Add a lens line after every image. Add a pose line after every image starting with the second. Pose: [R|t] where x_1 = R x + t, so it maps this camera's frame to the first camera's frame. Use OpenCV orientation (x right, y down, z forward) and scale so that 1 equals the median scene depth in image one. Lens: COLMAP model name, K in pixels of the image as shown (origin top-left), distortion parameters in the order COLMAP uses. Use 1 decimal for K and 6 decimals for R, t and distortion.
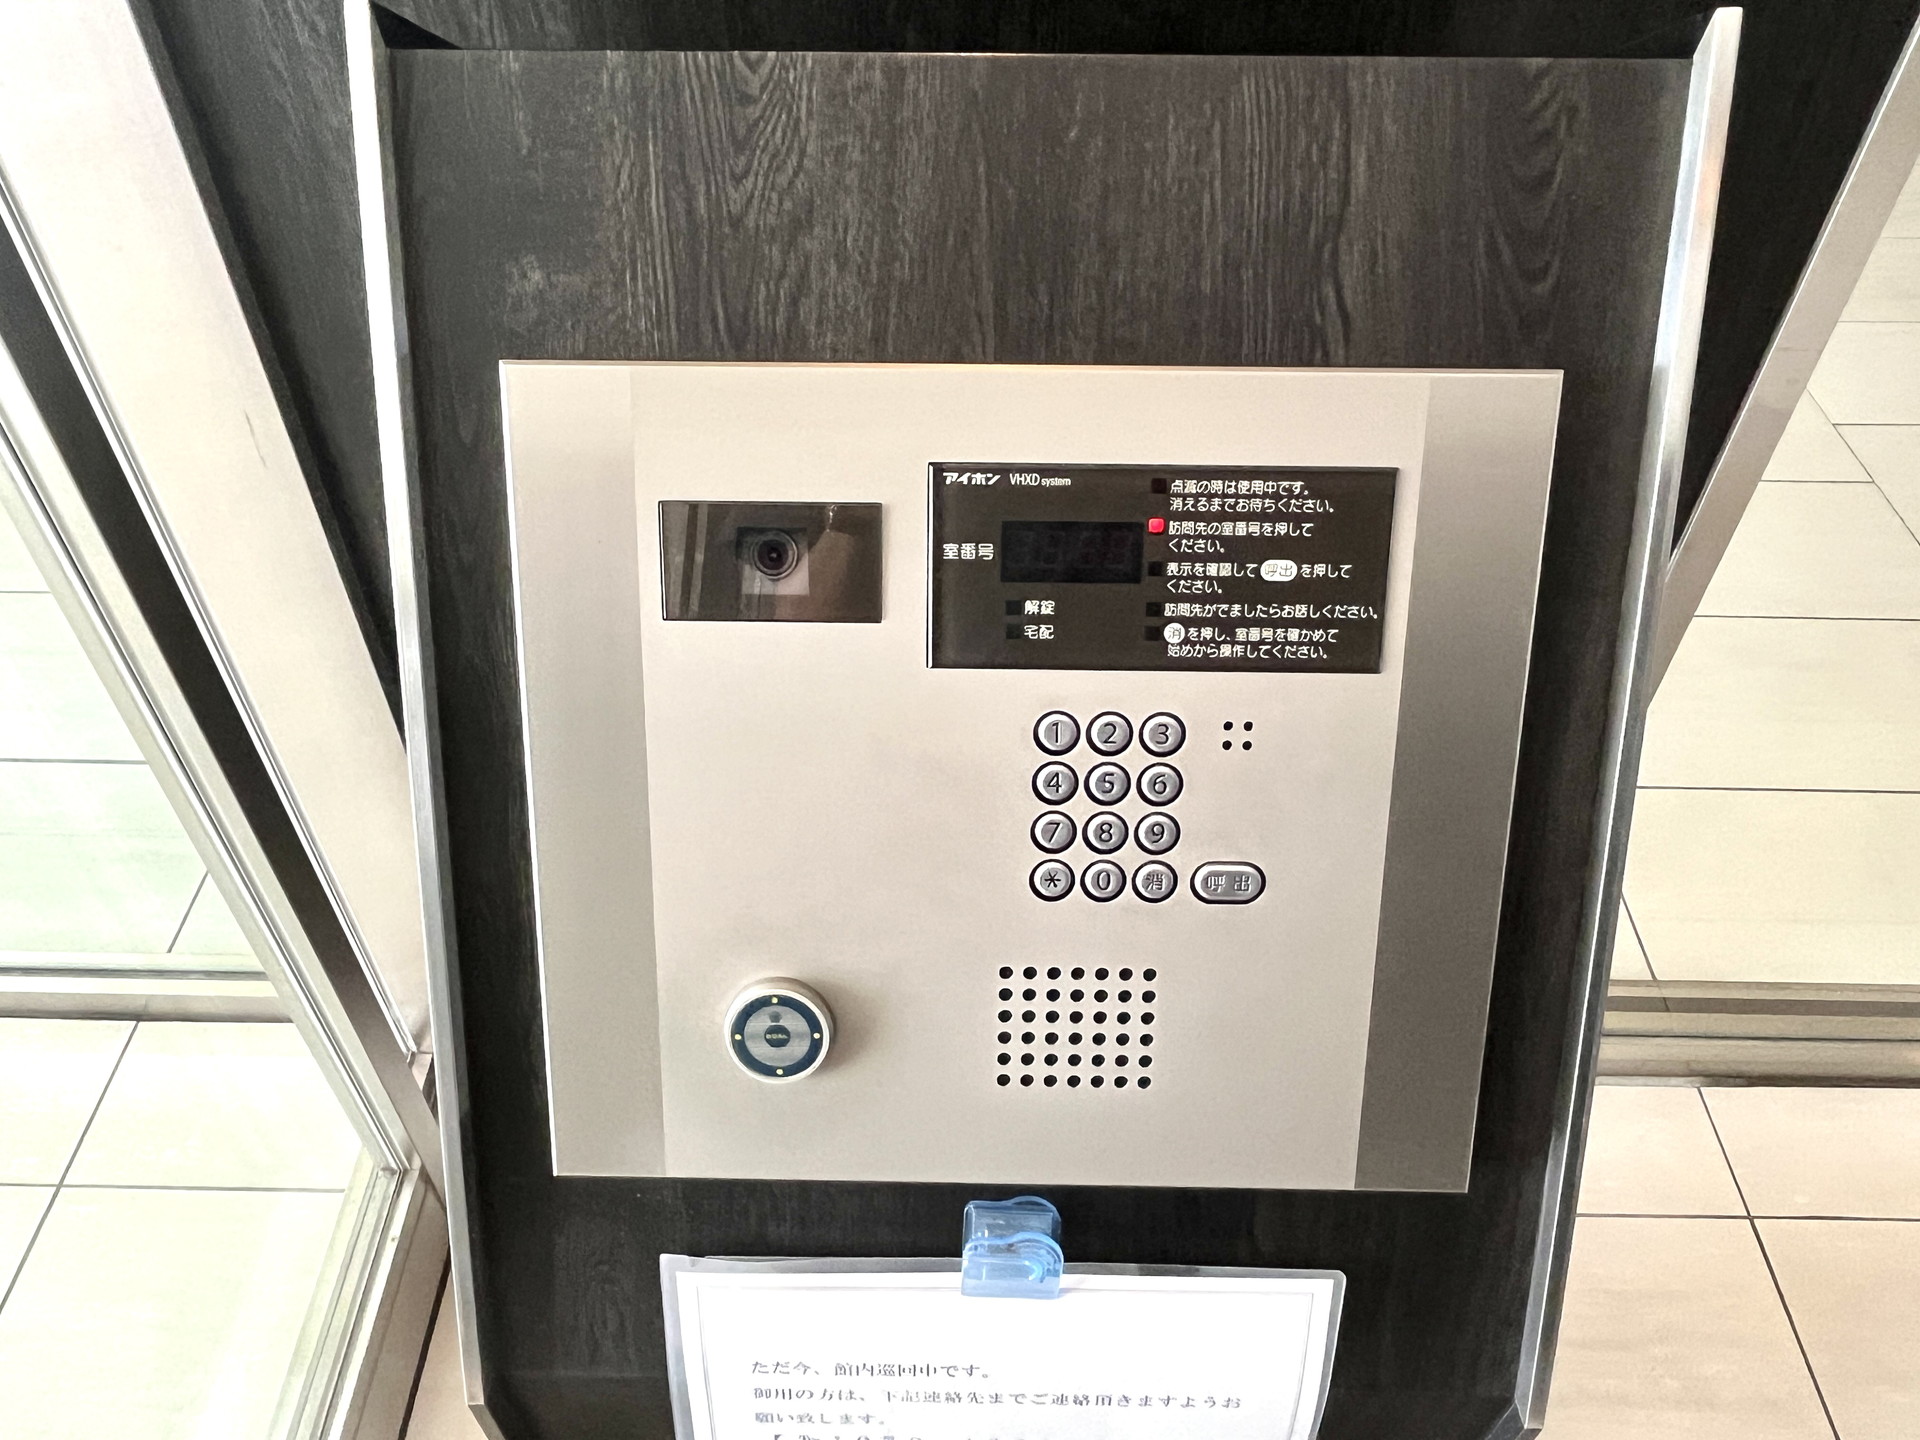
lens RADIAL K [[1474.5, 0, 951.9], [0, 1474.5, 716.0], [0, 0, 1]] dist [-0.012172, -0.003929]
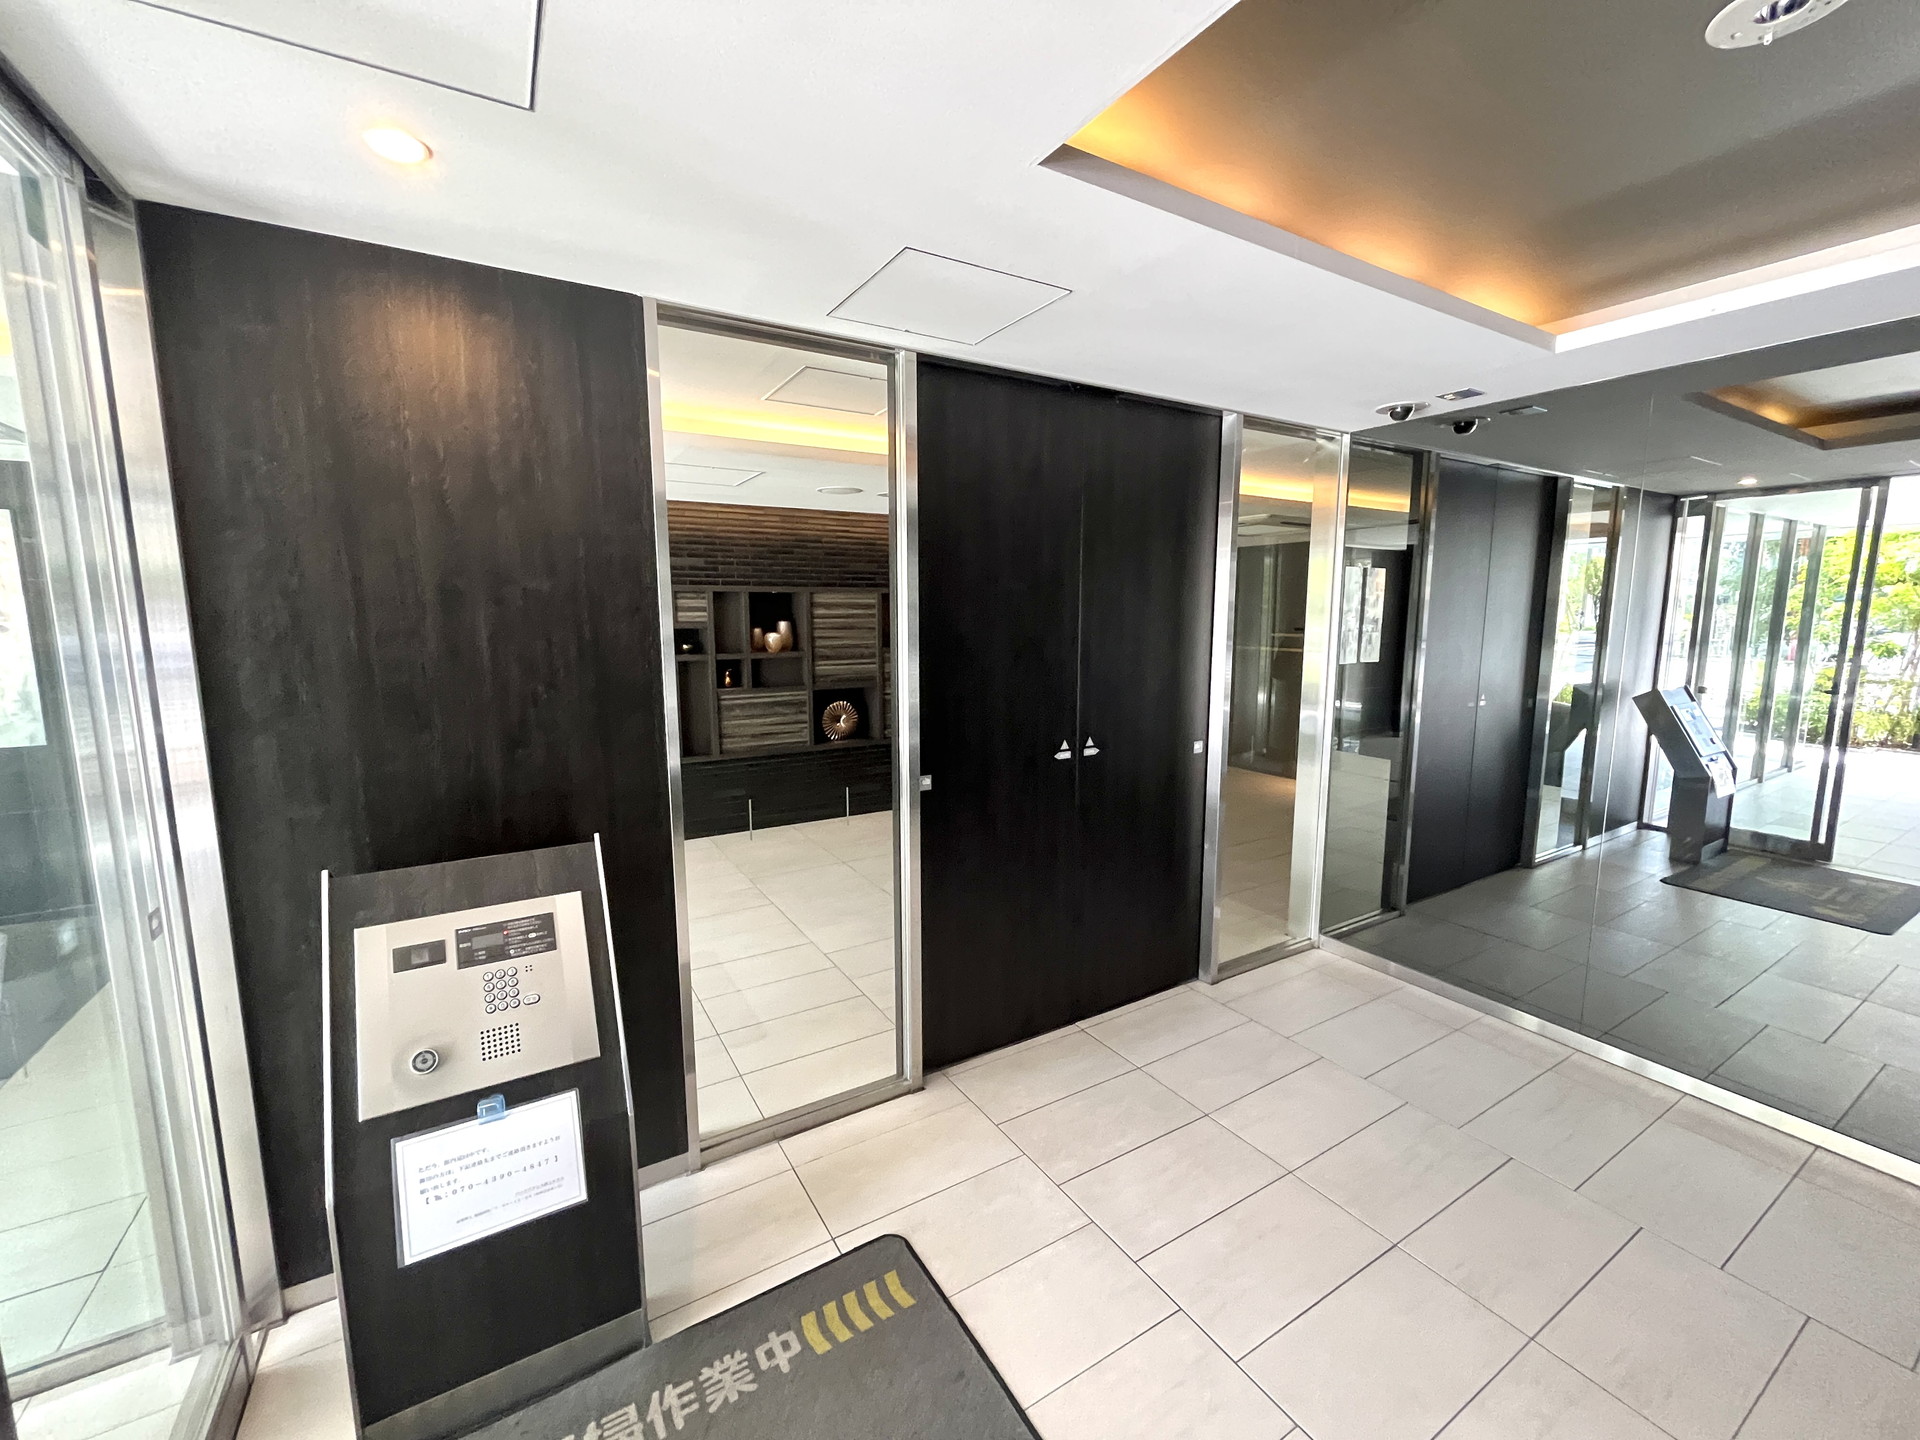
lens RADIAL K [[781.7, 0, 963.3], [0, 781.7, 722.9], [0, 0, 1]] dist [-0.002681, -0.000150]
pose [[0.845787, -0.082522, 0.527100, 0.108242], [0.386775, 0.775353, -0.499233, 1.292197], [-0.367490, 0.626113, 0.687701, -1.972089]]
